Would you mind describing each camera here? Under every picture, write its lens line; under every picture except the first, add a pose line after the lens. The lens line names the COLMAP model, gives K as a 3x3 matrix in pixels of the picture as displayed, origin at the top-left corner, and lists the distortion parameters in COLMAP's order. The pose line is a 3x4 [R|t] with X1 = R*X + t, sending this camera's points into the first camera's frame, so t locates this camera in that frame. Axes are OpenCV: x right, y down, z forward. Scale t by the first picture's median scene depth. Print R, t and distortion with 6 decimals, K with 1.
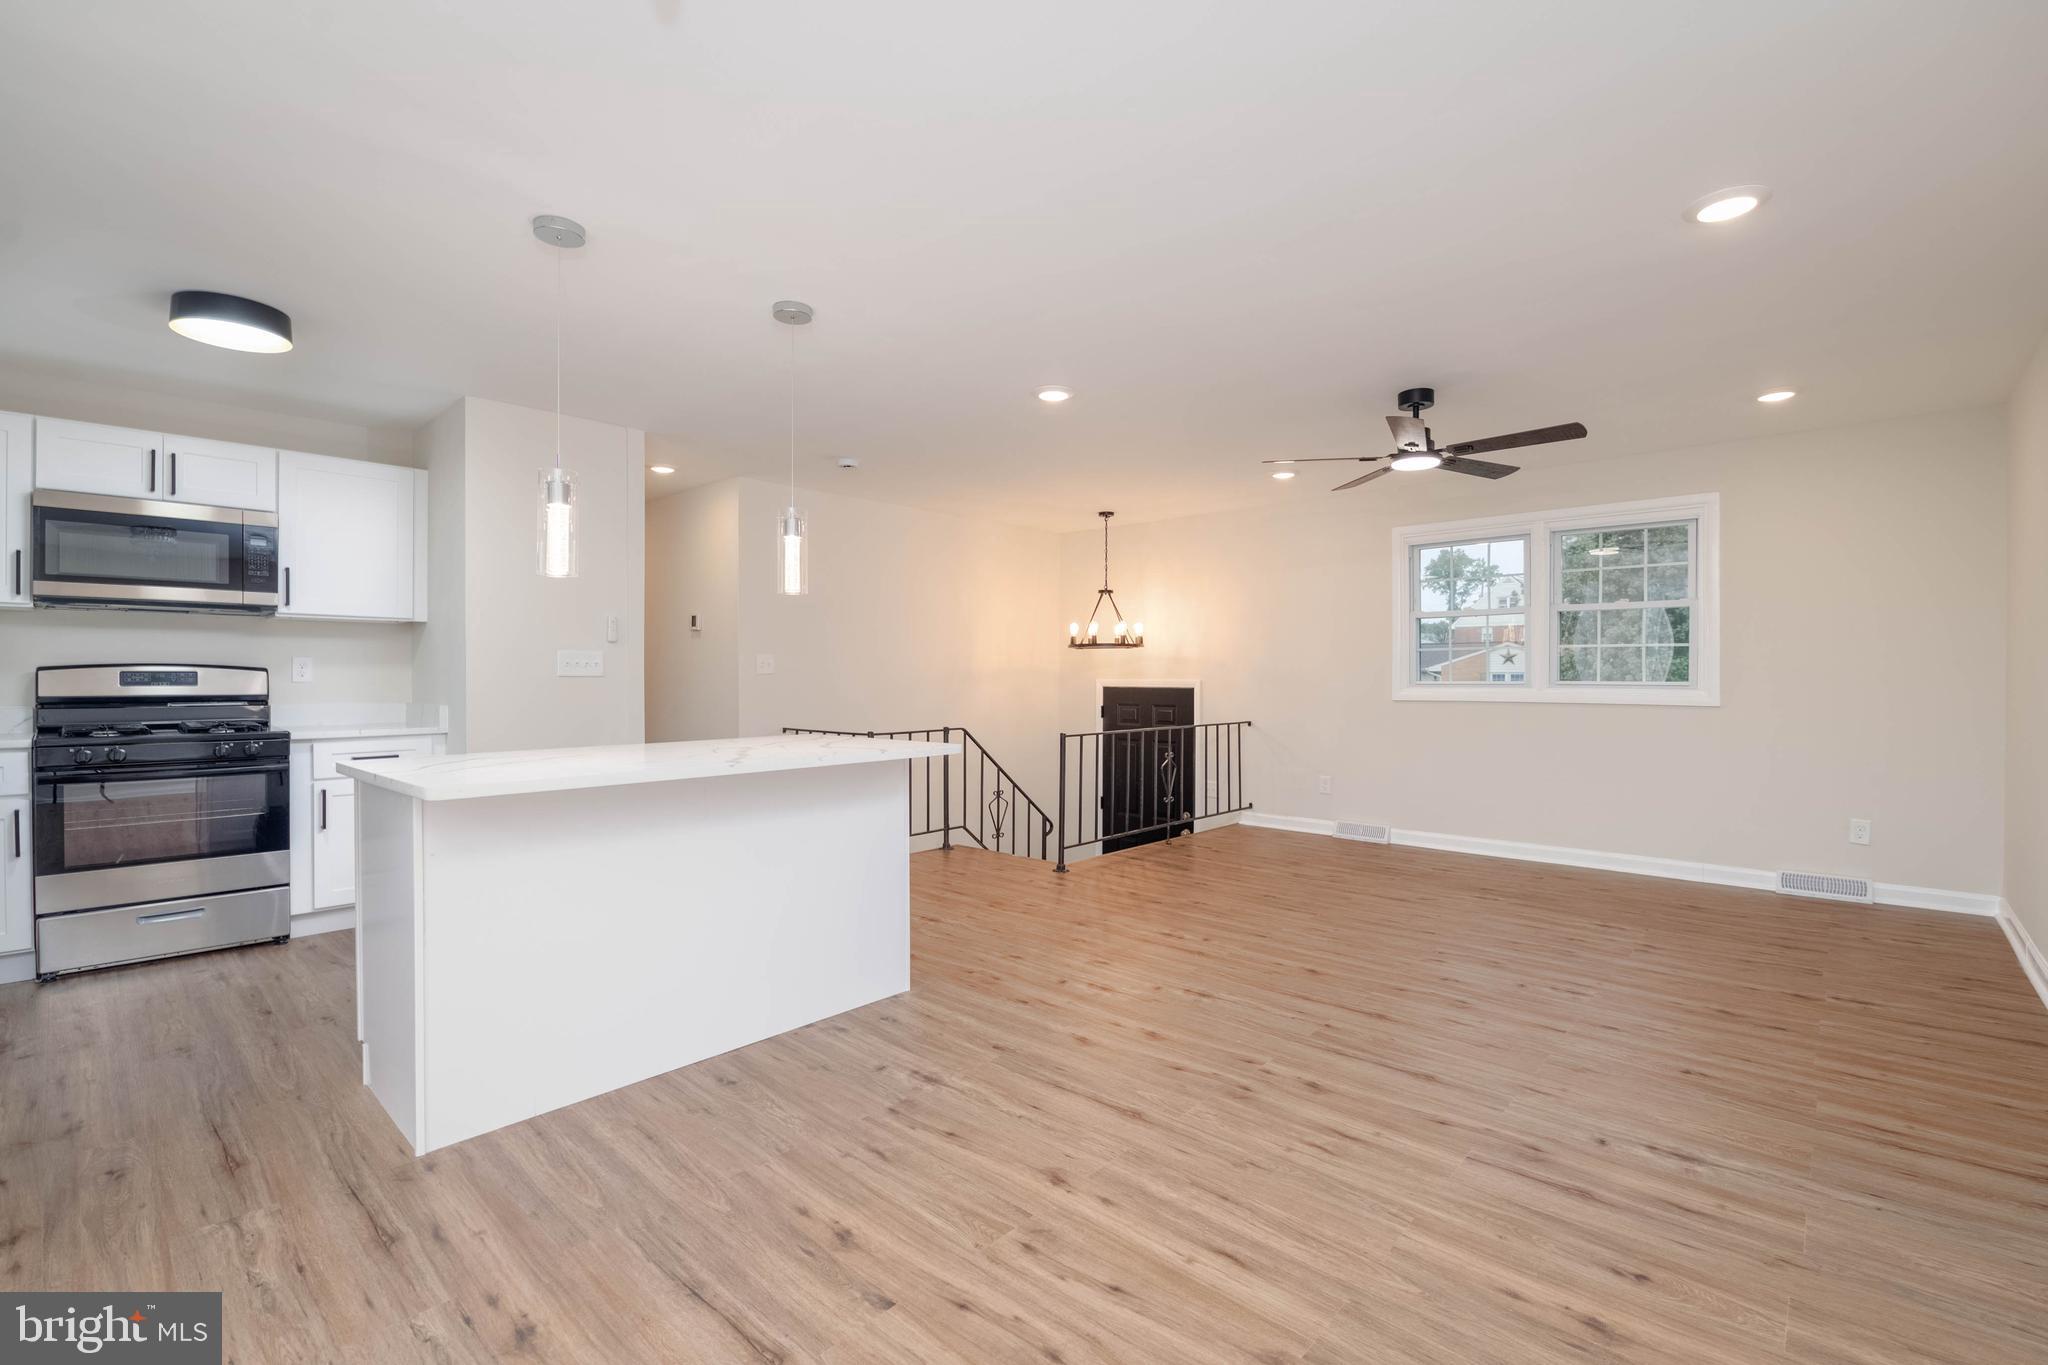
lens RADIAL K [[875.2, 0, 1063.2], [0, 875.2, 684.7], [0, 0, 1]] dist [-0.002179, -0.009191]
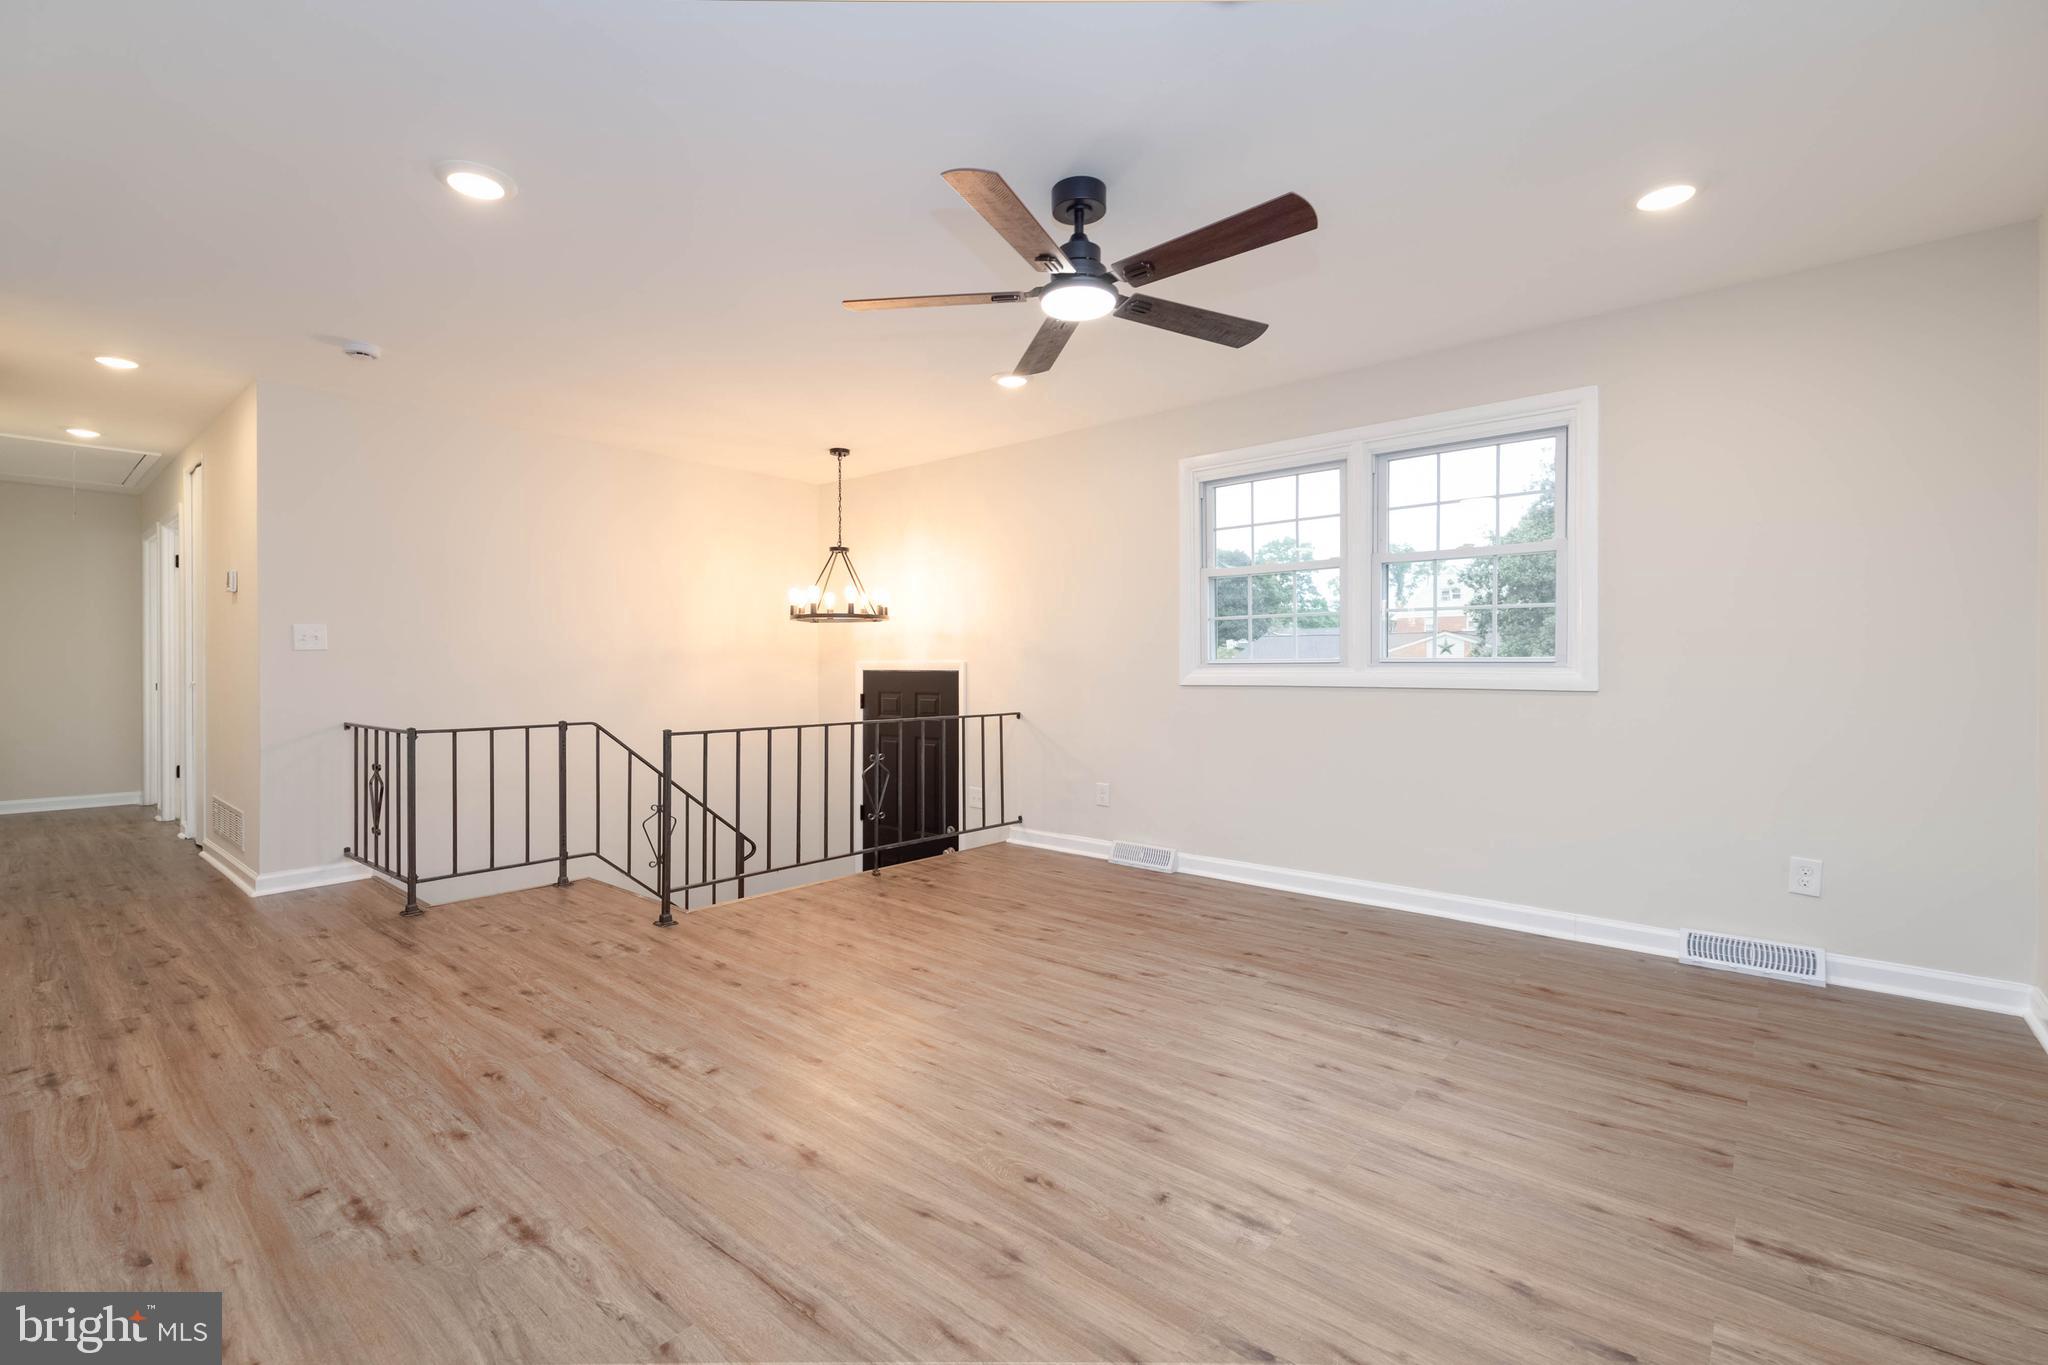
lens RADIAL K [[867.0, 0, 1007.1], [0, 867.0, 674.2], [0, 0, 1]] dist [0.016617, -0.008047]
pose [[0.999995, -0.001874, -0.002477, 0.286912], [0.001867, 0.999994, -0.002806, 0.013252], [0.002483, 0.002801, 0.999993, 0.304414]]
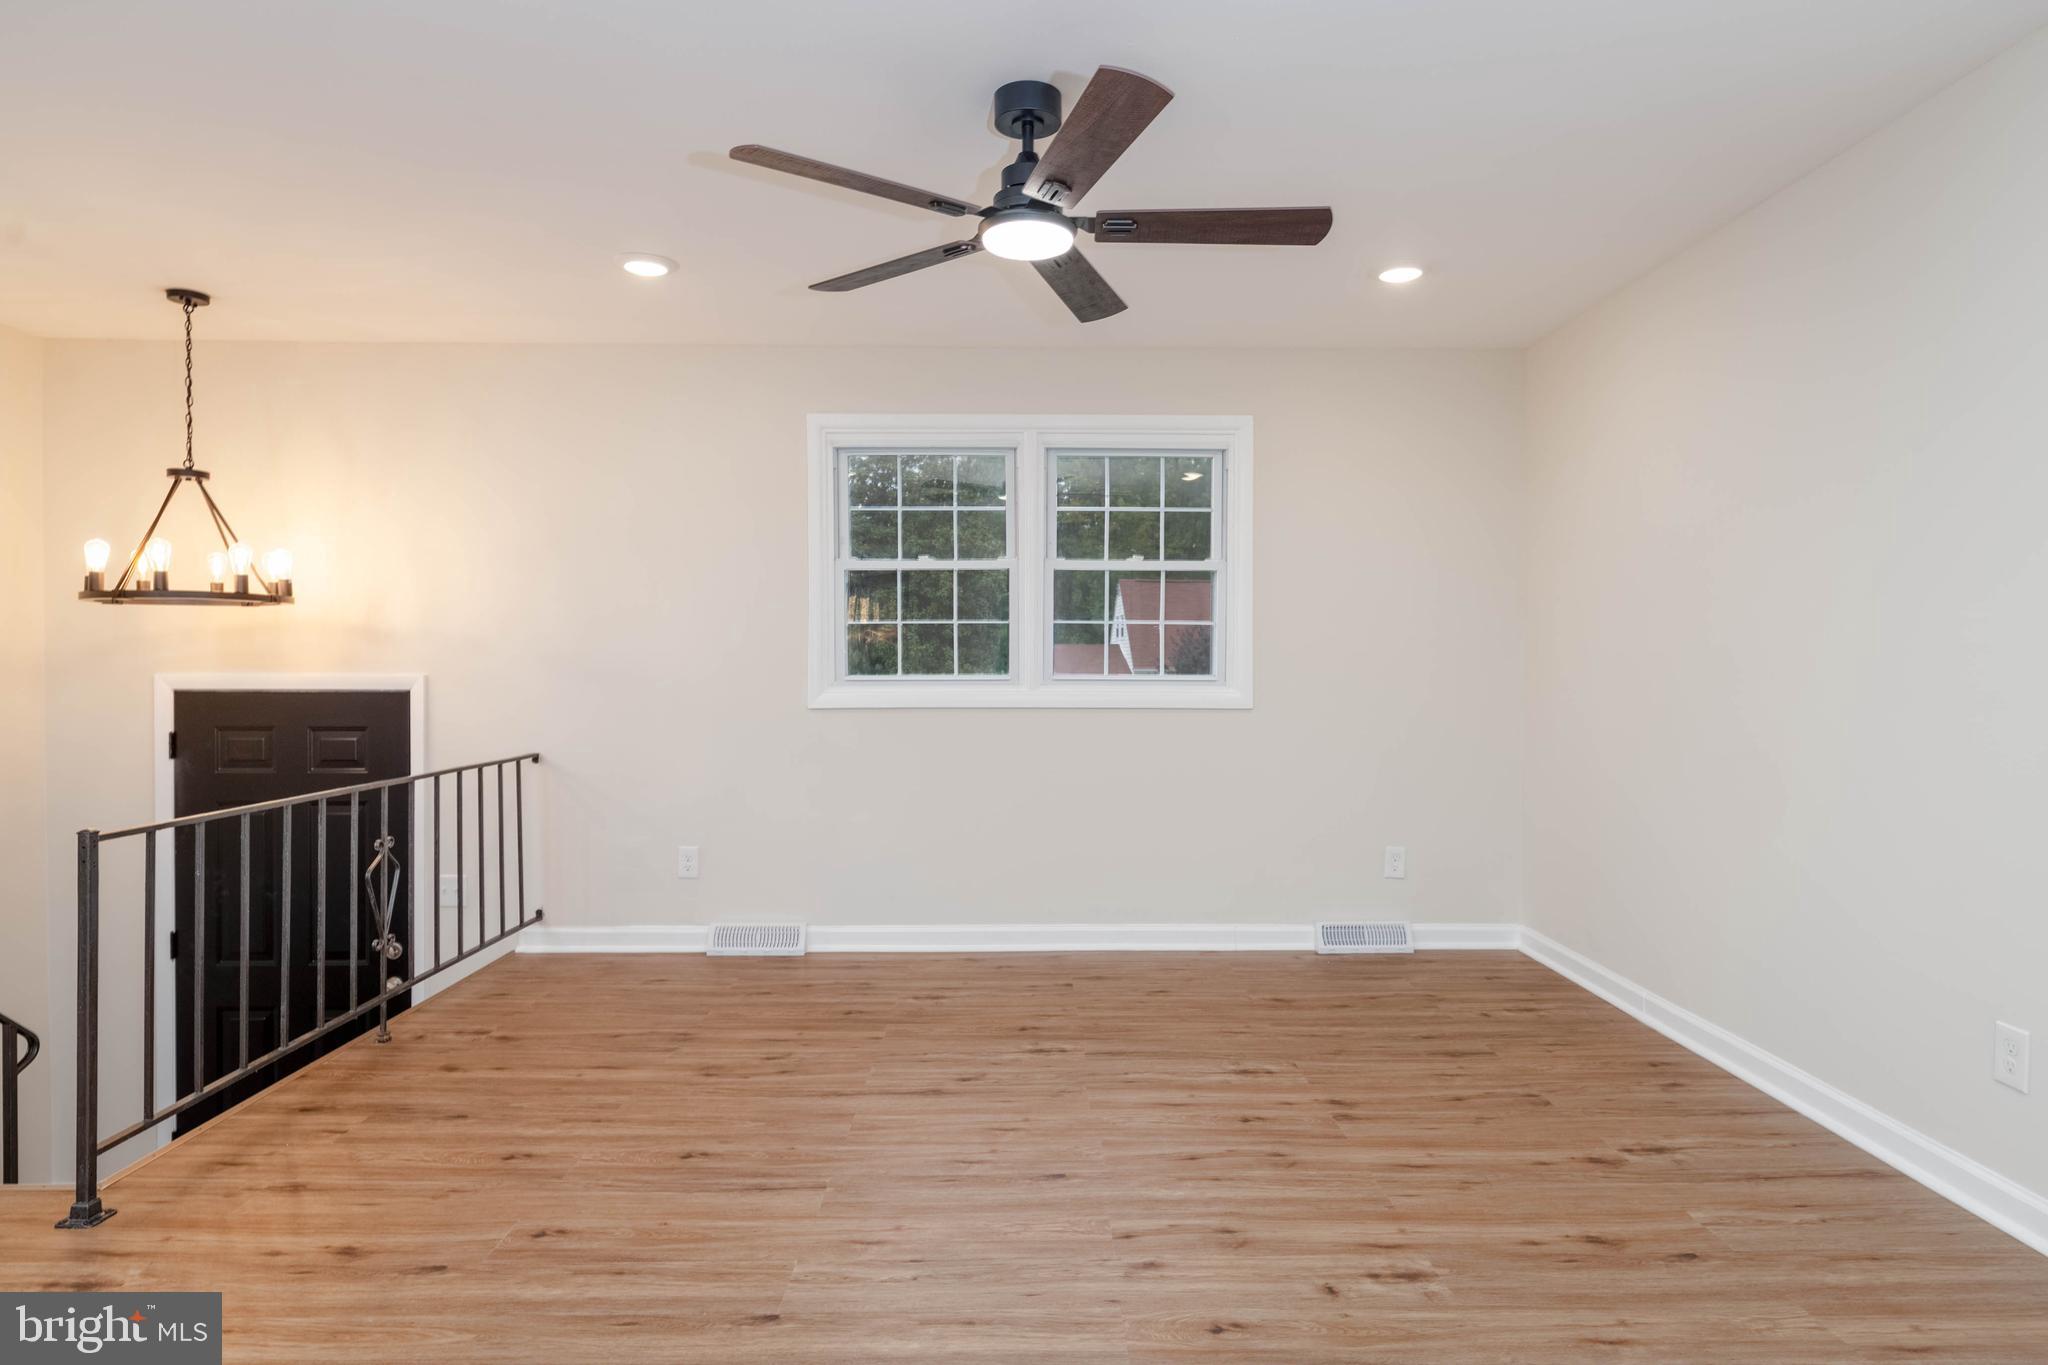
lens RADIAL K [[1134.9, 0, 1027.8], [0, 1134.9, 680.2], [0, 0, 1]] dist [0.006011, -0.002825]
pose [[0.749776, -0.009170, 0.661628, -0.020077], [0.006434, 0.999958, 0.006569, -0.005911], [-0.661661, -0.000668, 0.749803, 0.418686]]
